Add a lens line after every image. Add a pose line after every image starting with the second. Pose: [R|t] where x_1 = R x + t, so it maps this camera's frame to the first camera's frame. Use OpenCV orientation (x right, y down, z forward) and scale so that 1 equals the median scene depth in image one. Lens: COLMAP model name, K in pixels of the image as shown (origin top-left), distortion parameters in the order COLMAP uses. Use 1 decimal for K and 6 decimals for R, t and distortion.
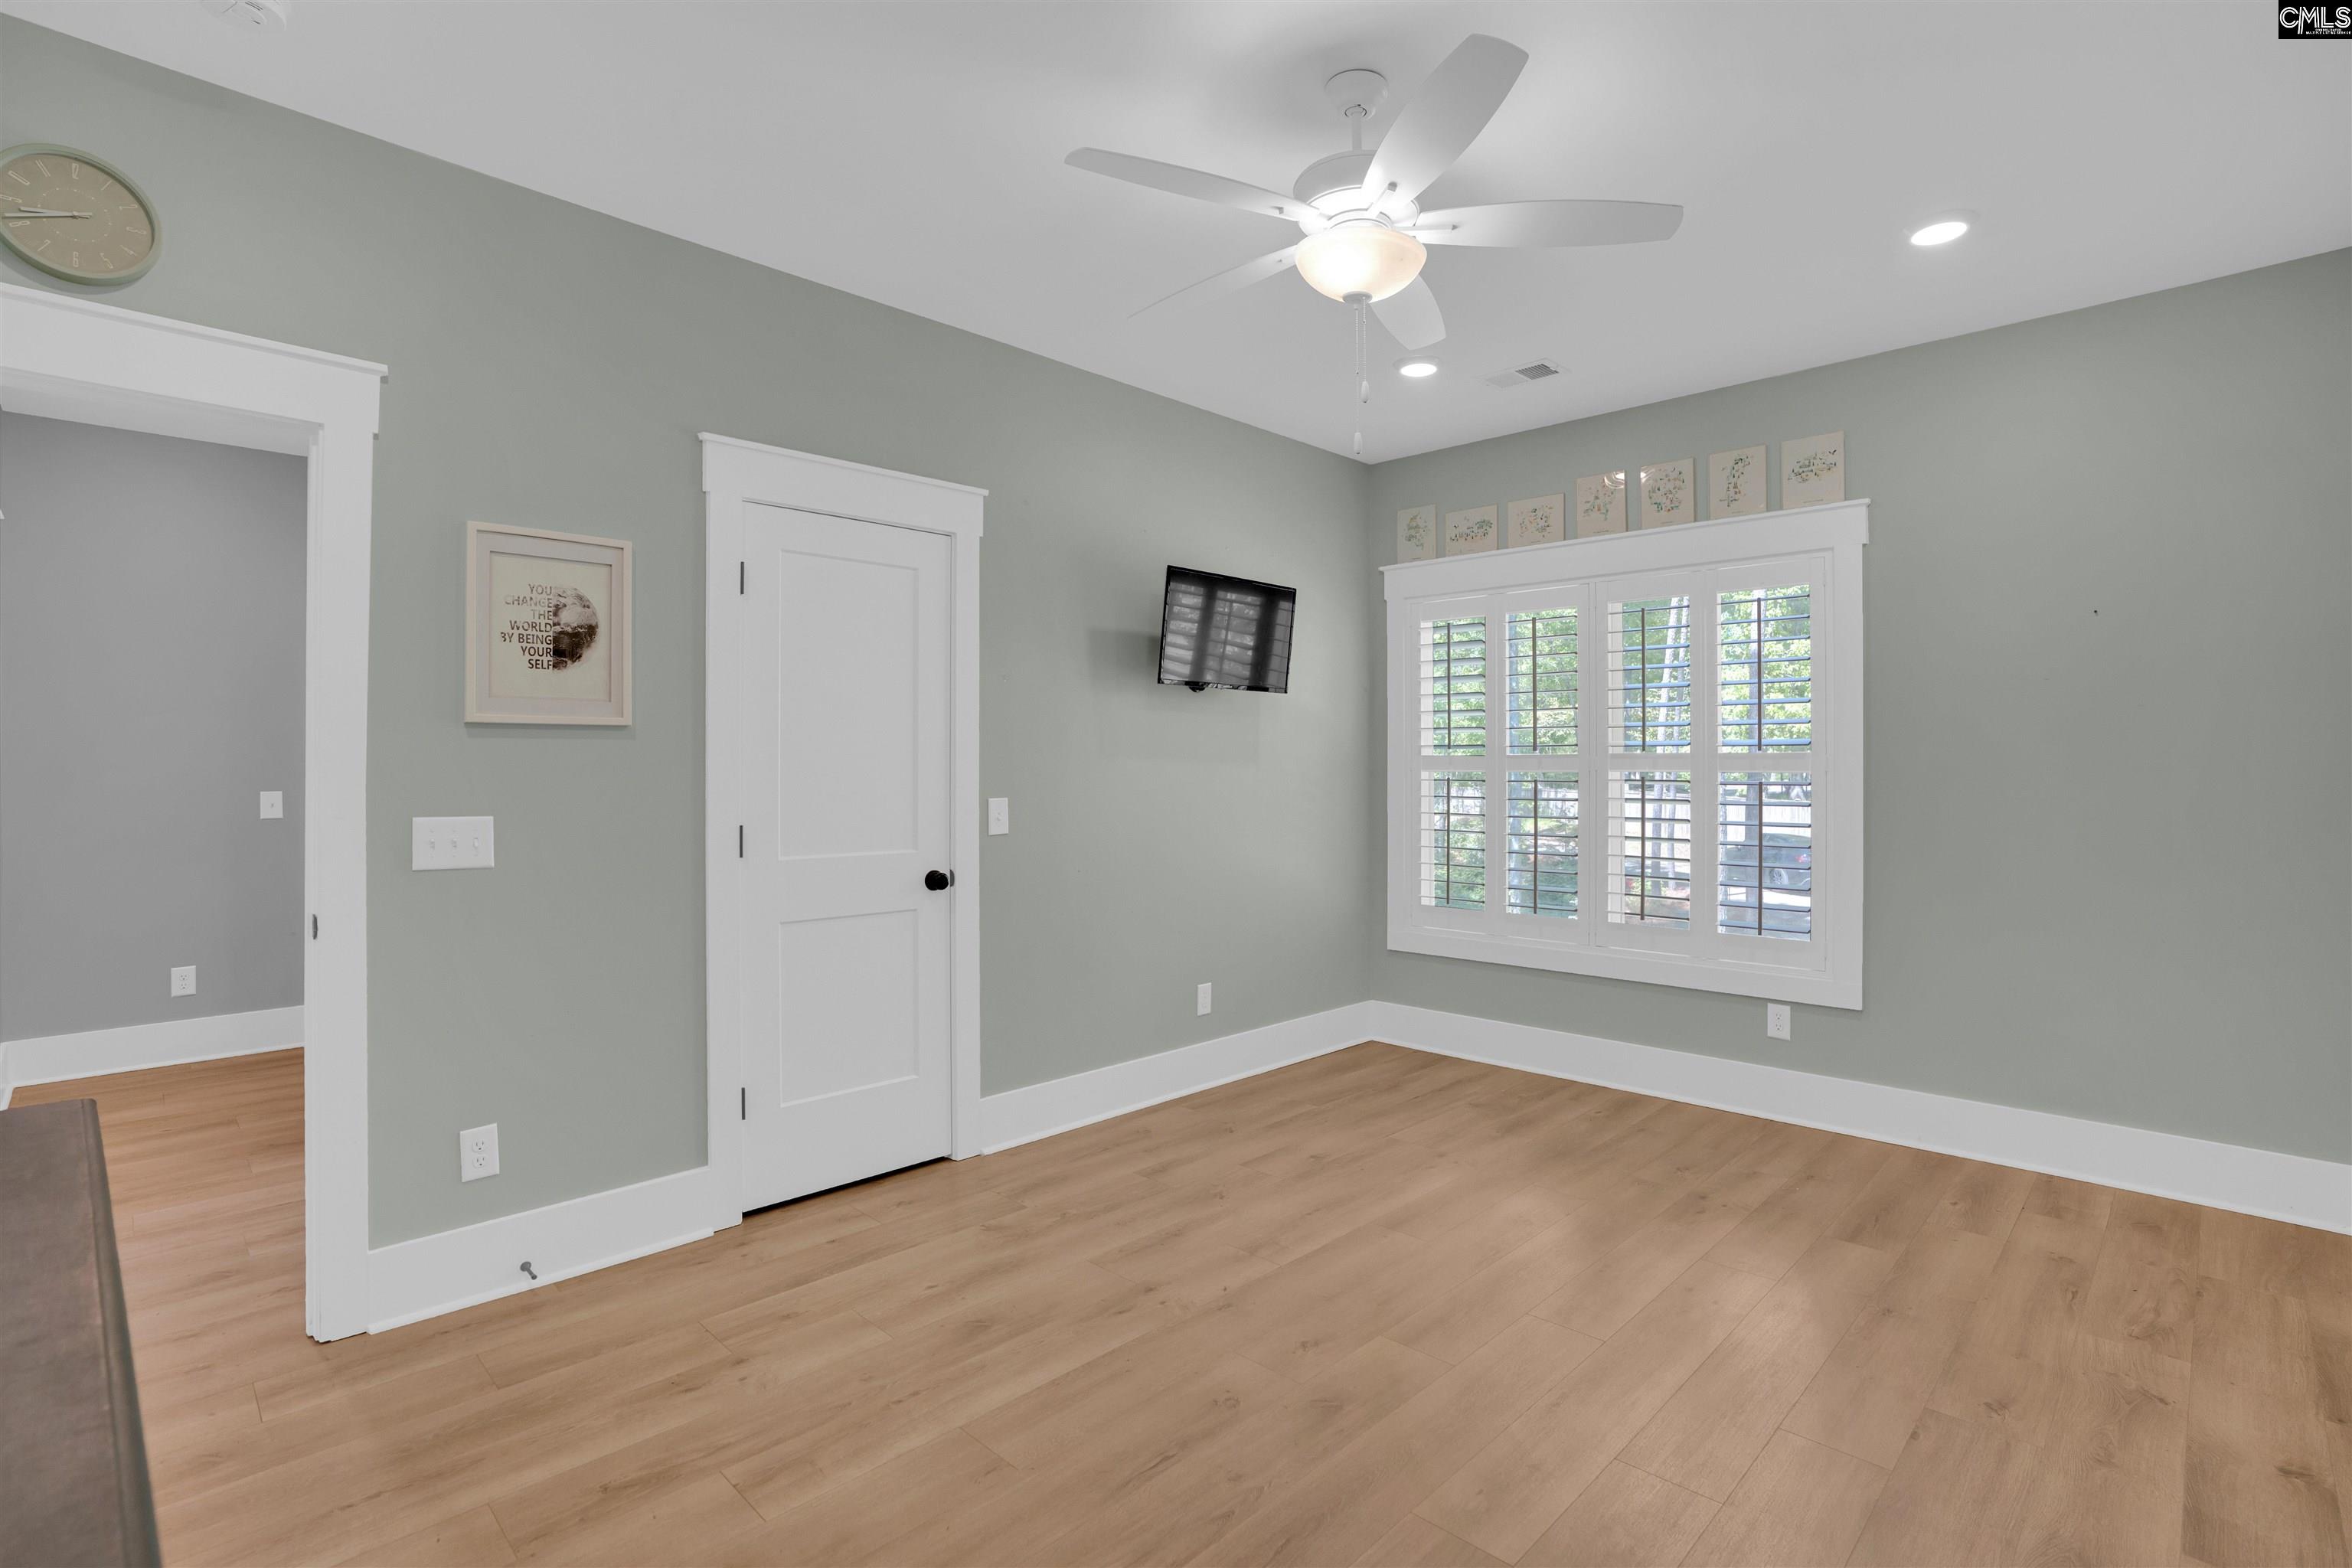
lens RADIAL K [[1102.7, 0, 1184.3], [0, 1102.7, 771.4], [0, 0, 1]] dist [-0.019371, 0.001724]
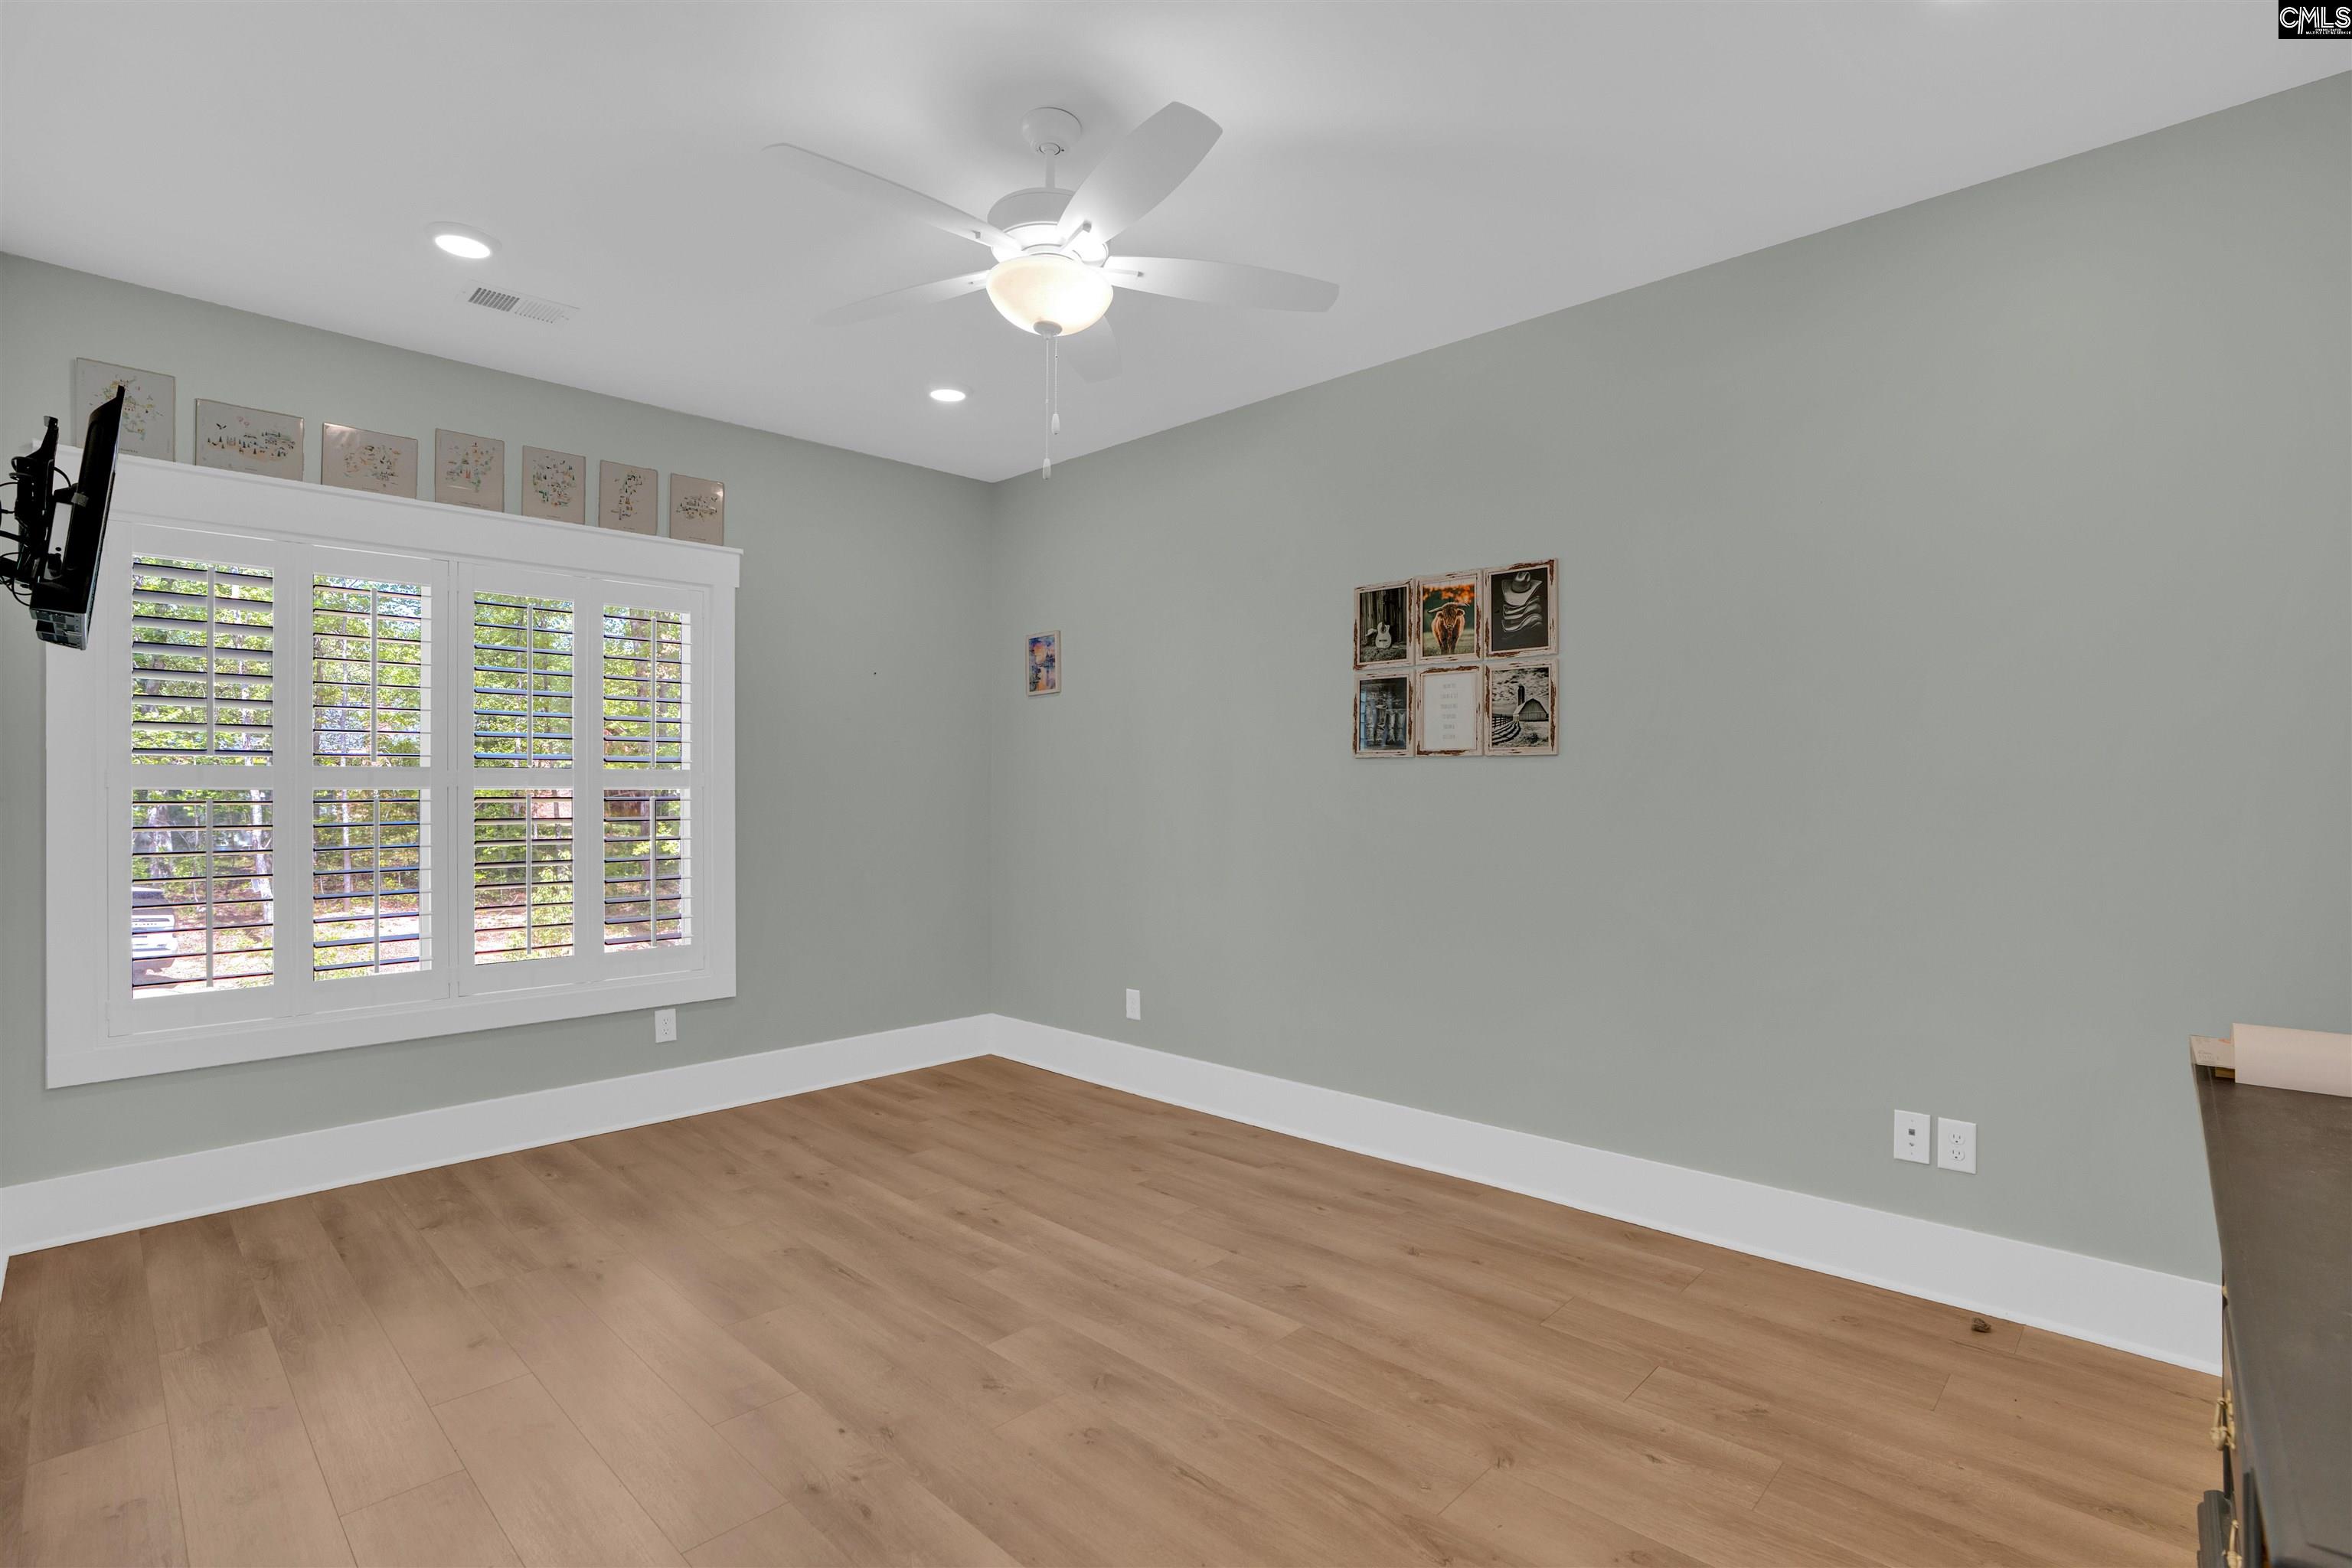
lens RADIAL K [[1116.8, 0, 1181.1], [0, 1116.8, 799.7], [0, 0, 1]] dist [-0.050555, 0.000683]
pose [[-0.009826, -0.008817, 0.999913, -0.631122], [0.004410, 0.999951, 0.008861, 0.005383], [-0.999942, 0.004497, -0.009786, 0.634636]]
